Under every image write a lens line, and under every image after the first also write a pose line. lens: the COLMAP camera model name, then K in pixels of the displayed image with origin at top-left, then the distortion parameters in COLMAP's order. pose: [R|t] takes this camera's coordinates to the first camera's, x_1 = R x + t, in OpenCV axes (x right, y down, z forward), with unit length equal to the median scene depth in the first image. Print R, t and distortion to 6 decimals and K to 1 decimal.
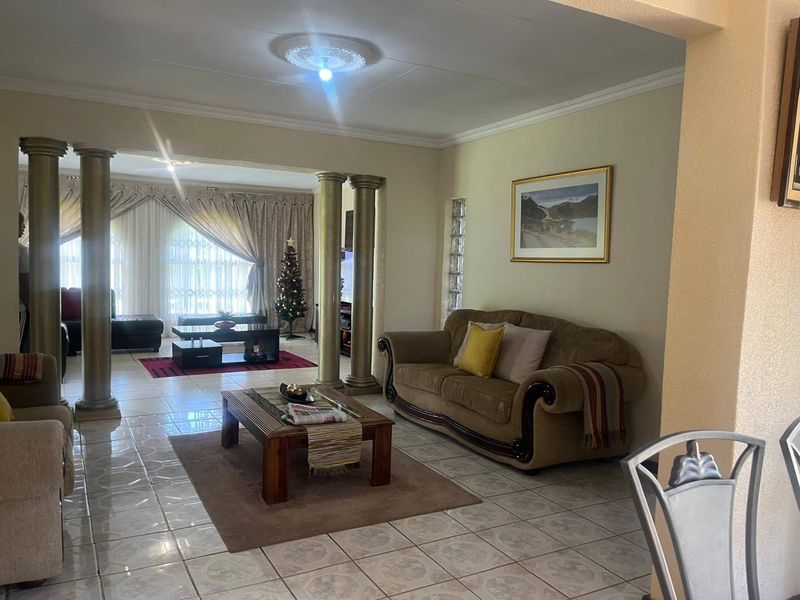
lens RADIAL K [[619.6, 0, 401.3], [0, 619.6, 299.3], [0, 0, 1]] dist [0.048827, -0.035180]
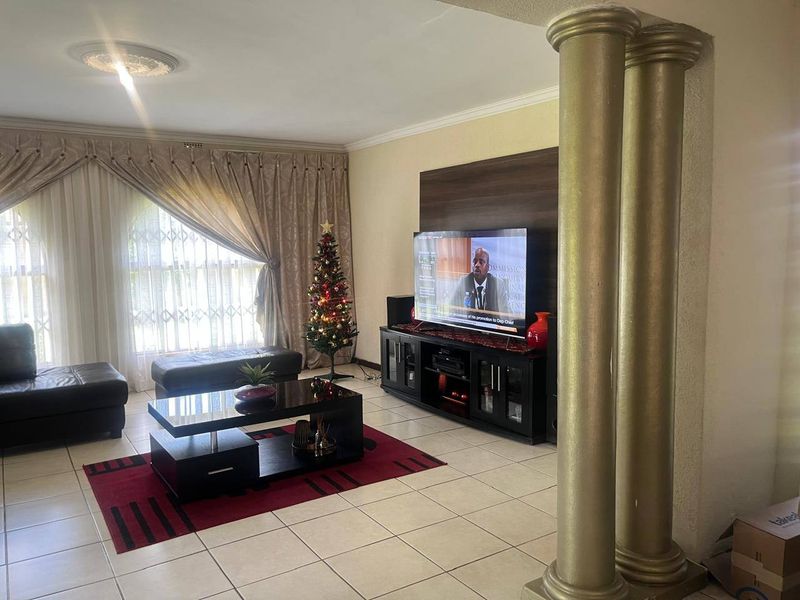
lens RADIAL K [[619.6, 0, 398.4], [0, 619.6, 301.9], [0, 0, 1]] dist [0.048827, -0.035180]
pose [[0.996965, -0.050588, 0.059182, -0.145715], [0.048841, 0.998337, 0.030616, -0.032636], [-0.060632, -0.027632, 0.997778, 0.371149]]
